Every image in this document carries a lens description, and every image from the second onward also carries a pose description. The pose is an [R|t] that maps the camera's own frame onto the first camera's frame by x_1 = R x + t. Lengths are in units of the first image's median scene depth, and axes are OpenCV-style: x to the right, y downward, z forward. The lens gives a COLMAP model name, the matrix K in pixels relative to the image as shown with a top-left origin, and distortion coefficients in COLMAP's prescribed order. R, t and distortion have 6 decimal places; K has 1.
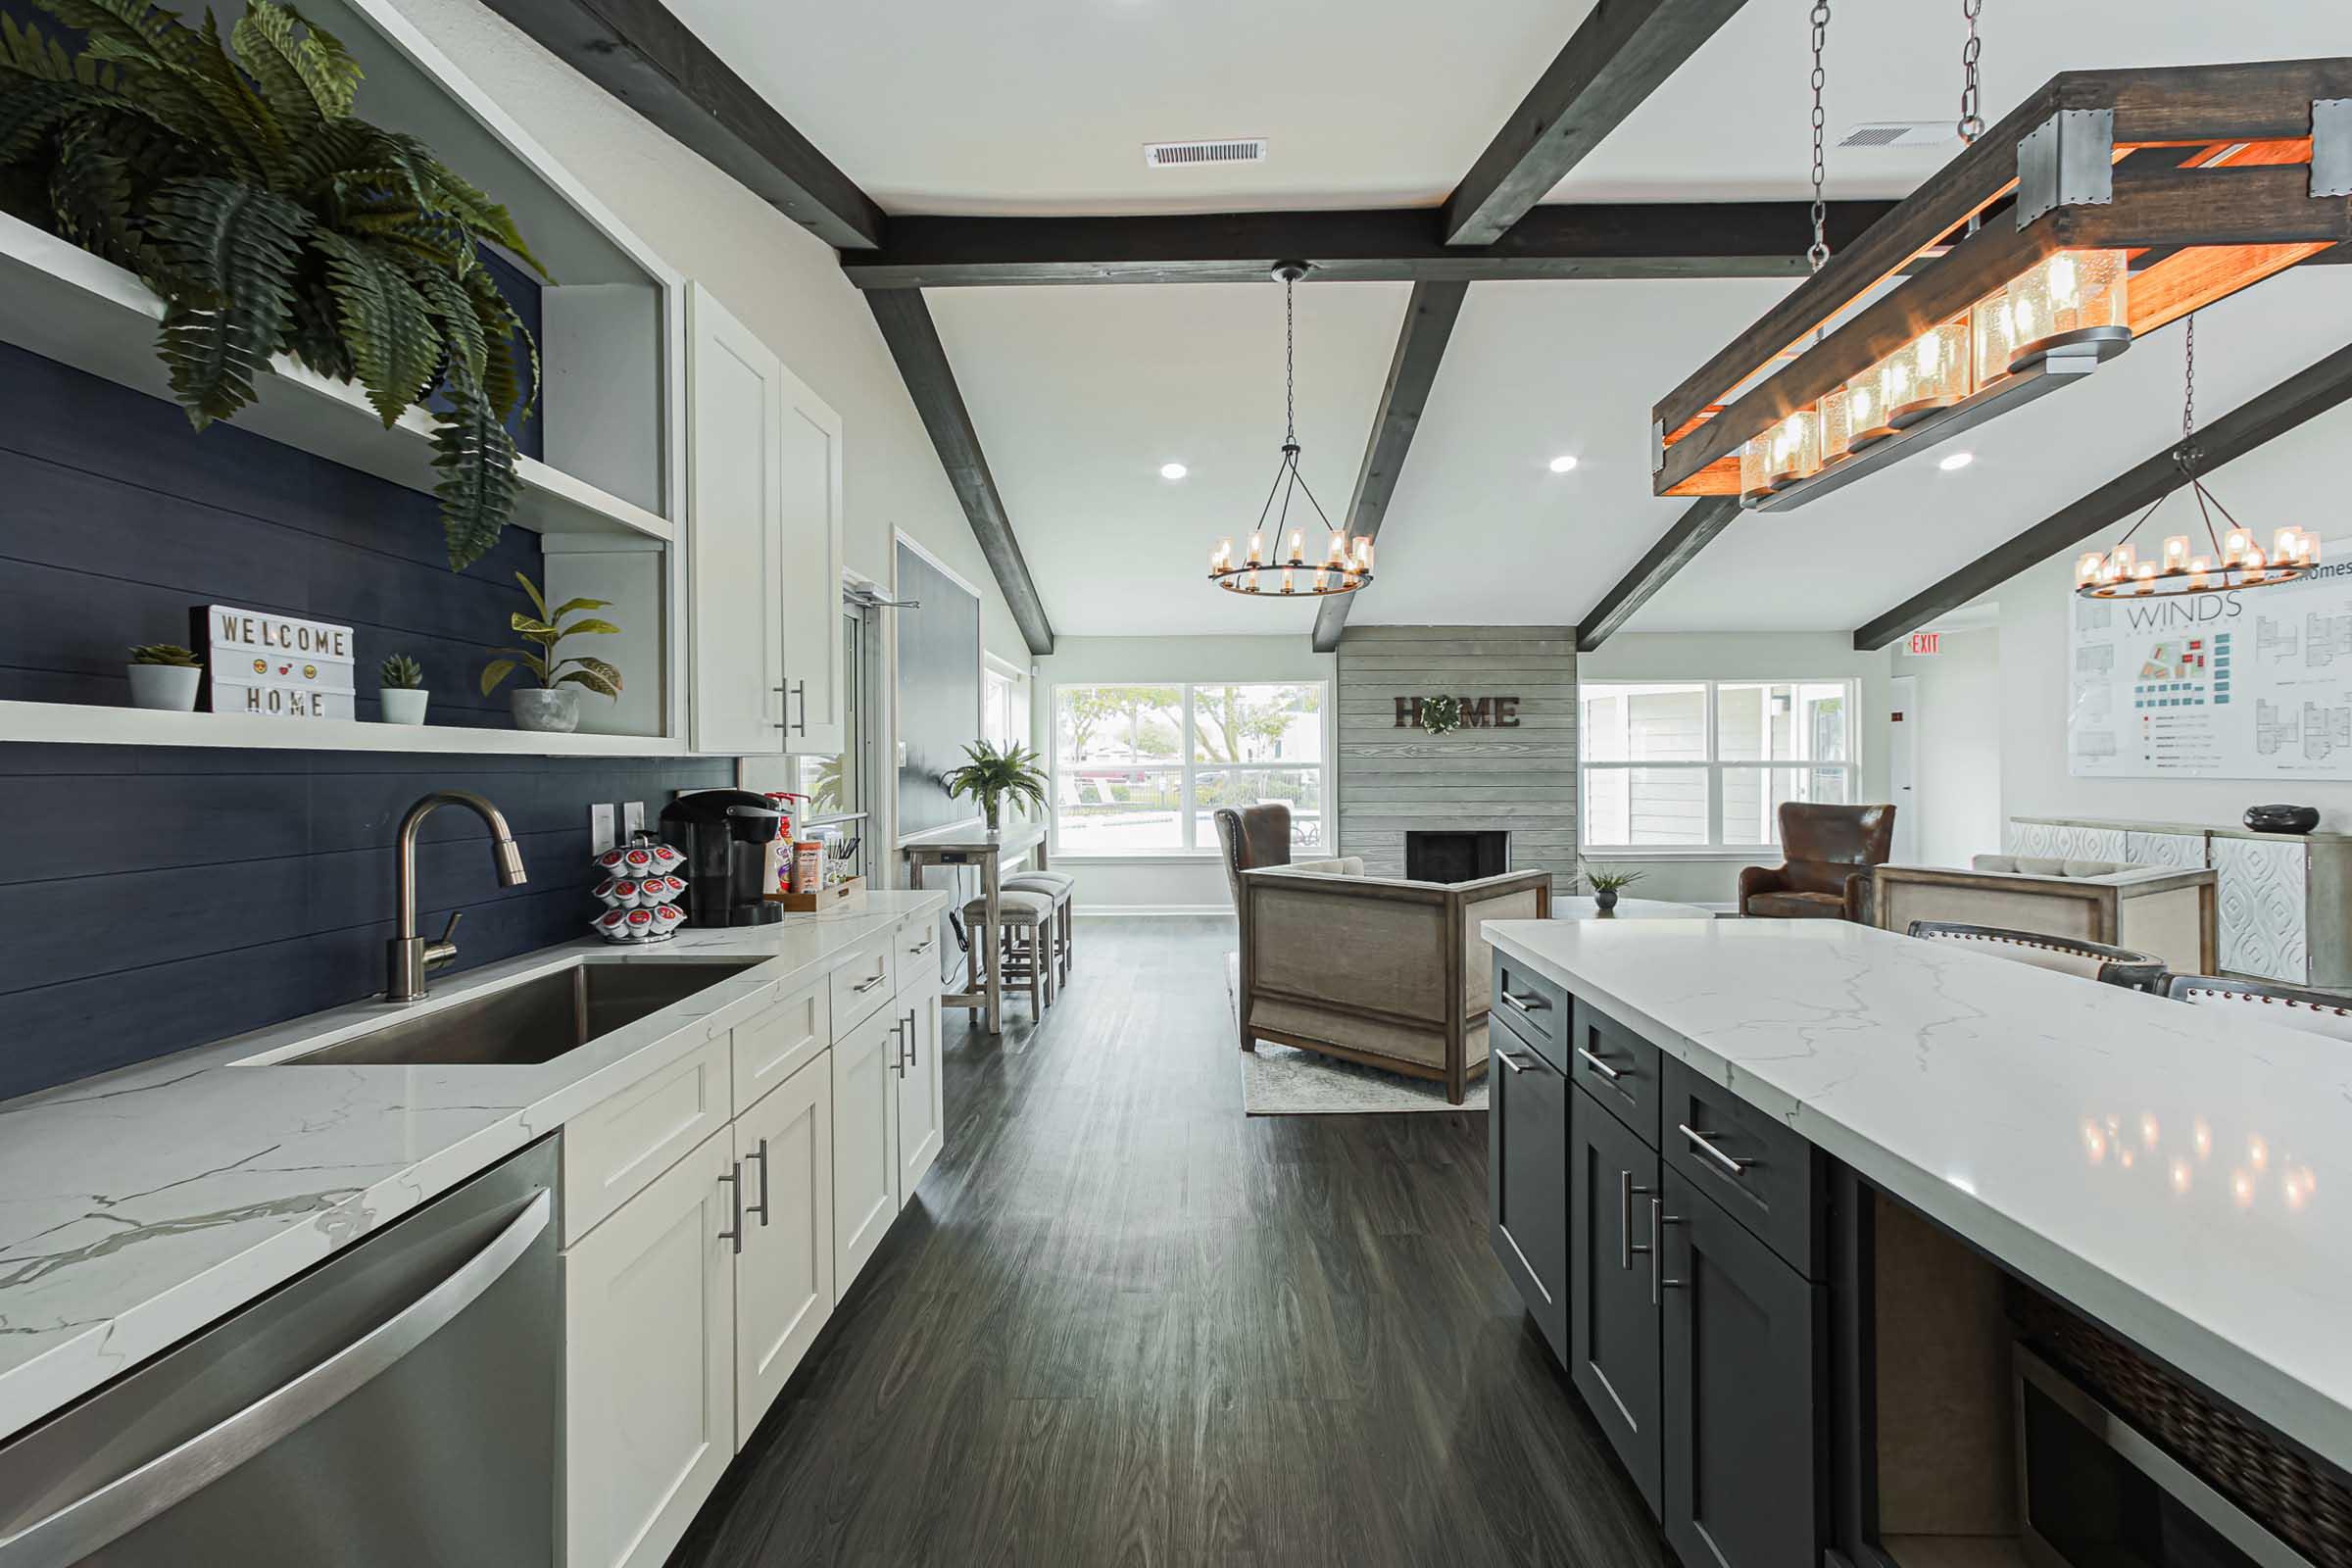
lens RADIAL K [[994.6, 0, 1196.4], [0, 994.6, 782.0], [0, 0, 1]] dist [-0.011553, 0.005380]
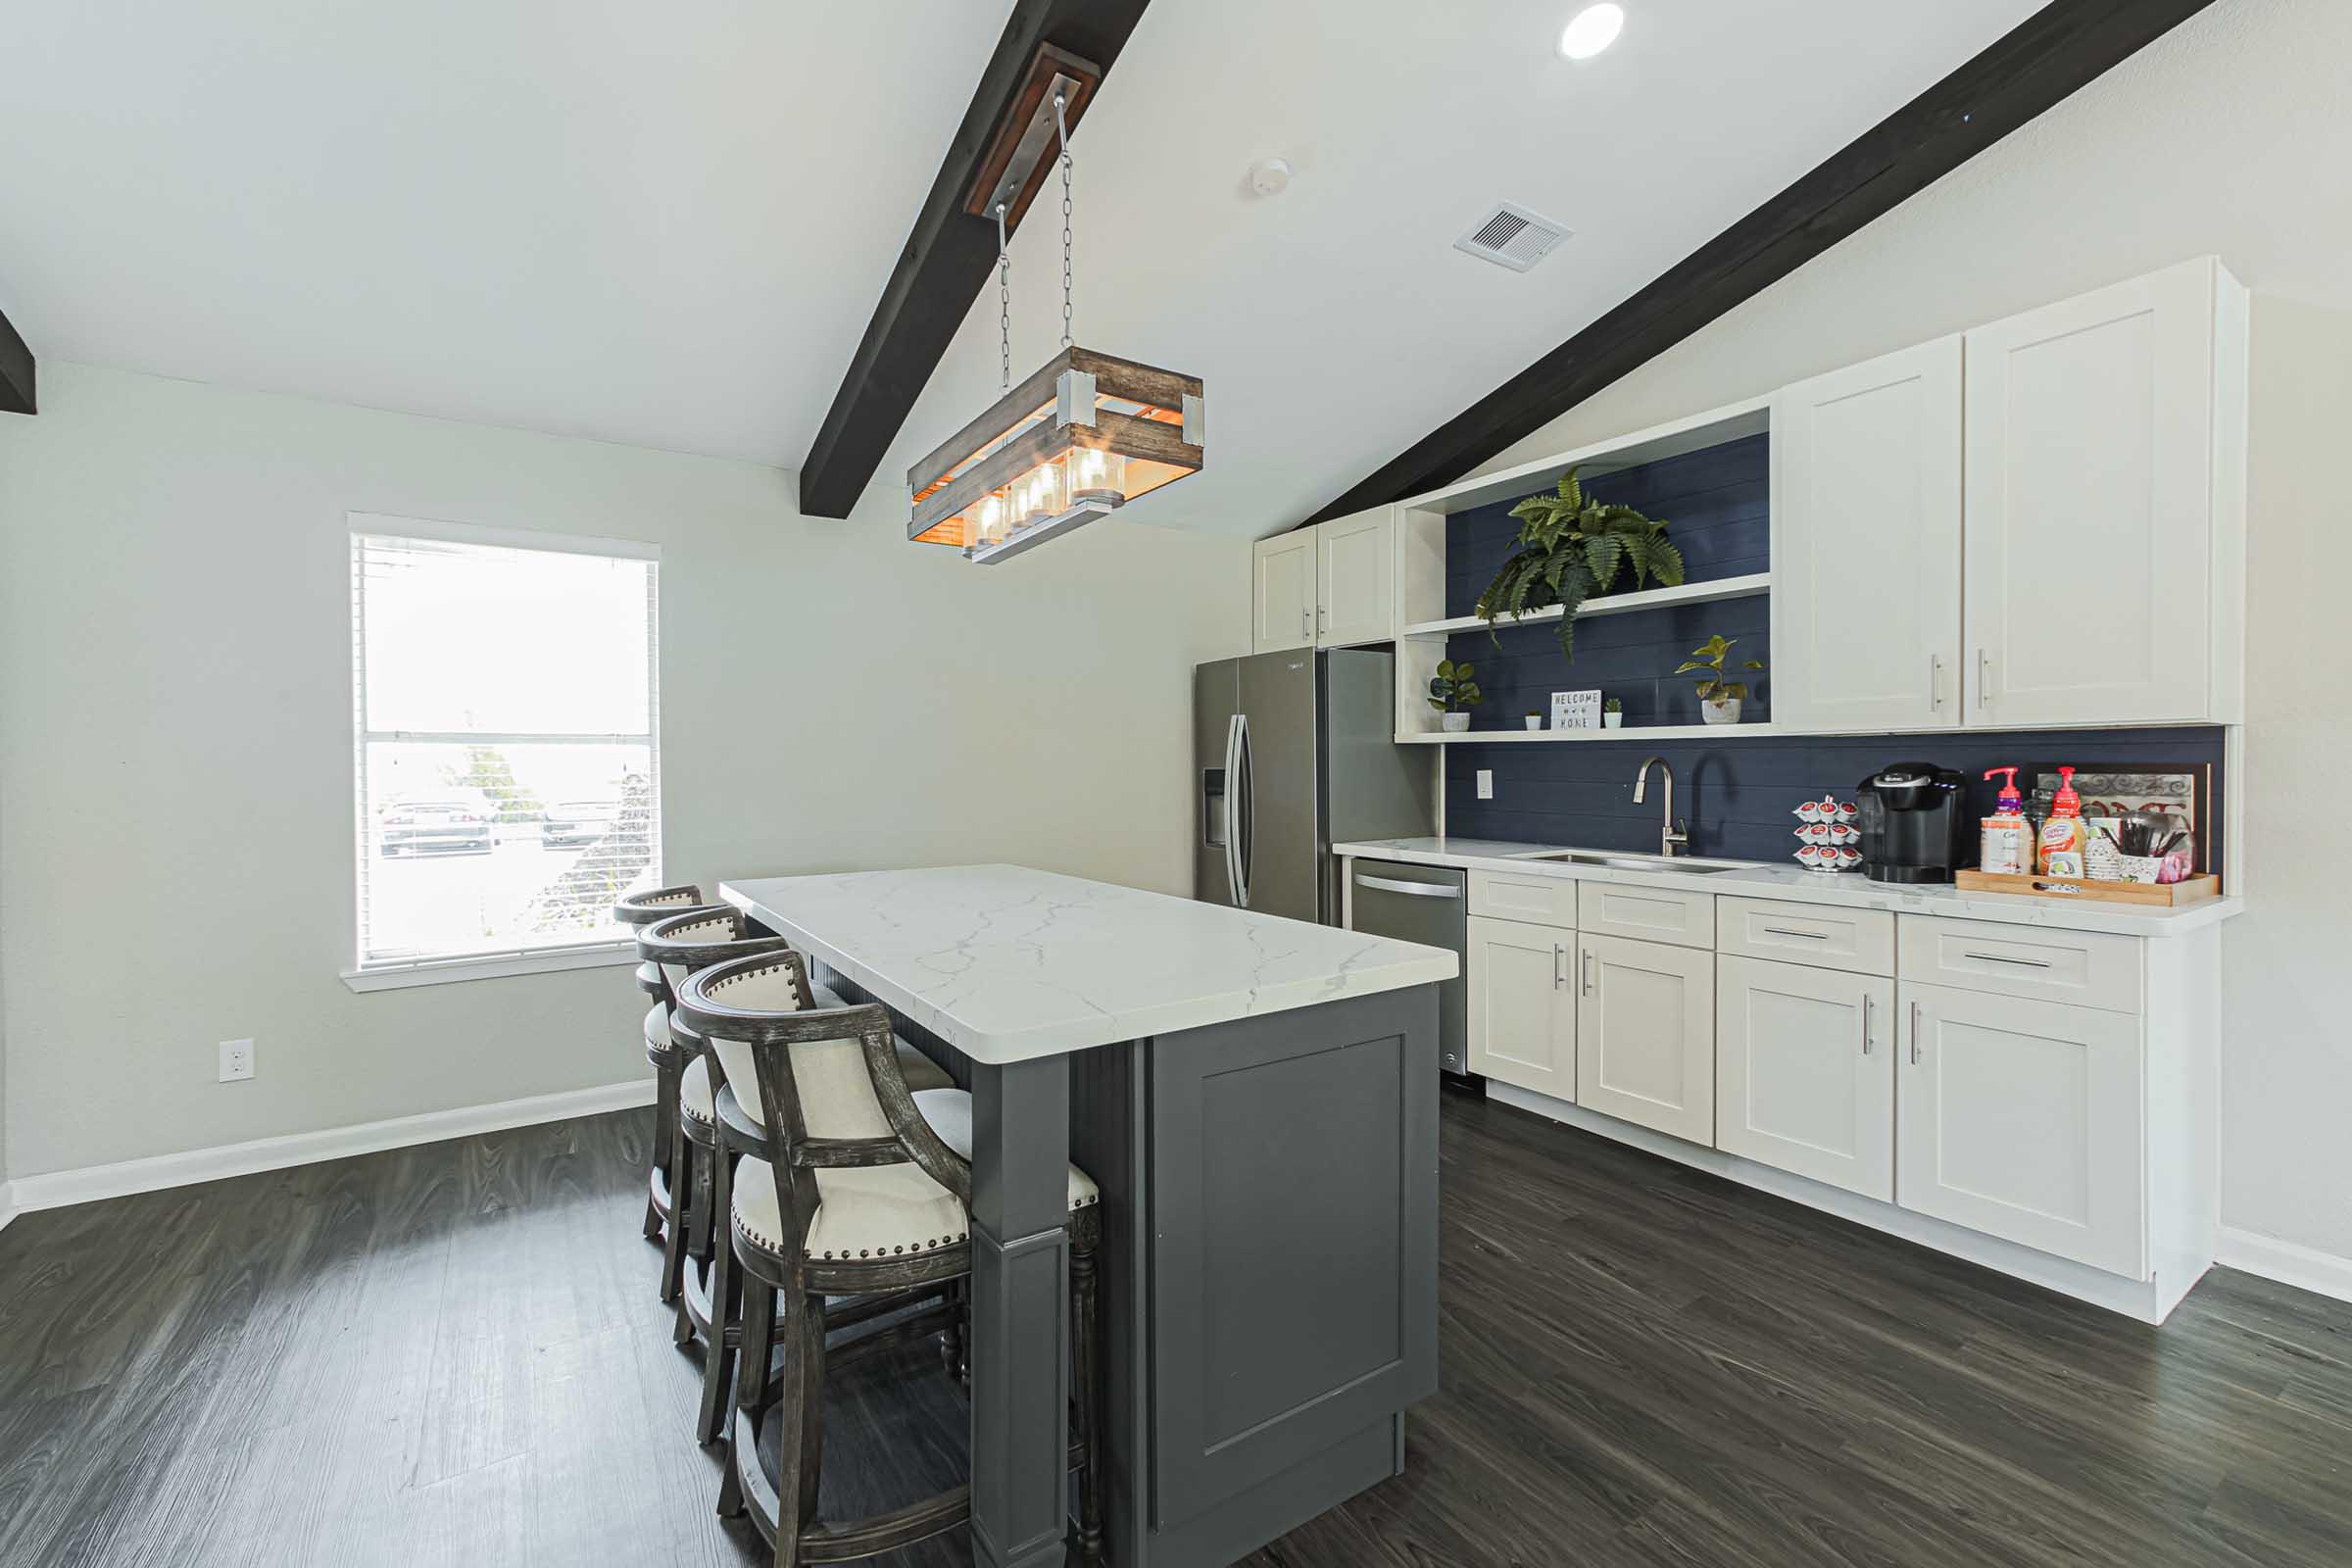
lens RADIAL K [[994.6, 0, 1177.3], [0, 994.6, 781.1], [0, 0, 1]] dist [-0.011553, 0.005380]
pose [[-0.824597, 0.031217, -0.564859, 0.571449], [0.008481, 0.999046, 0.042832, -0.017608], [0.565657, 0.030528, -0.824075, 0.981972]]
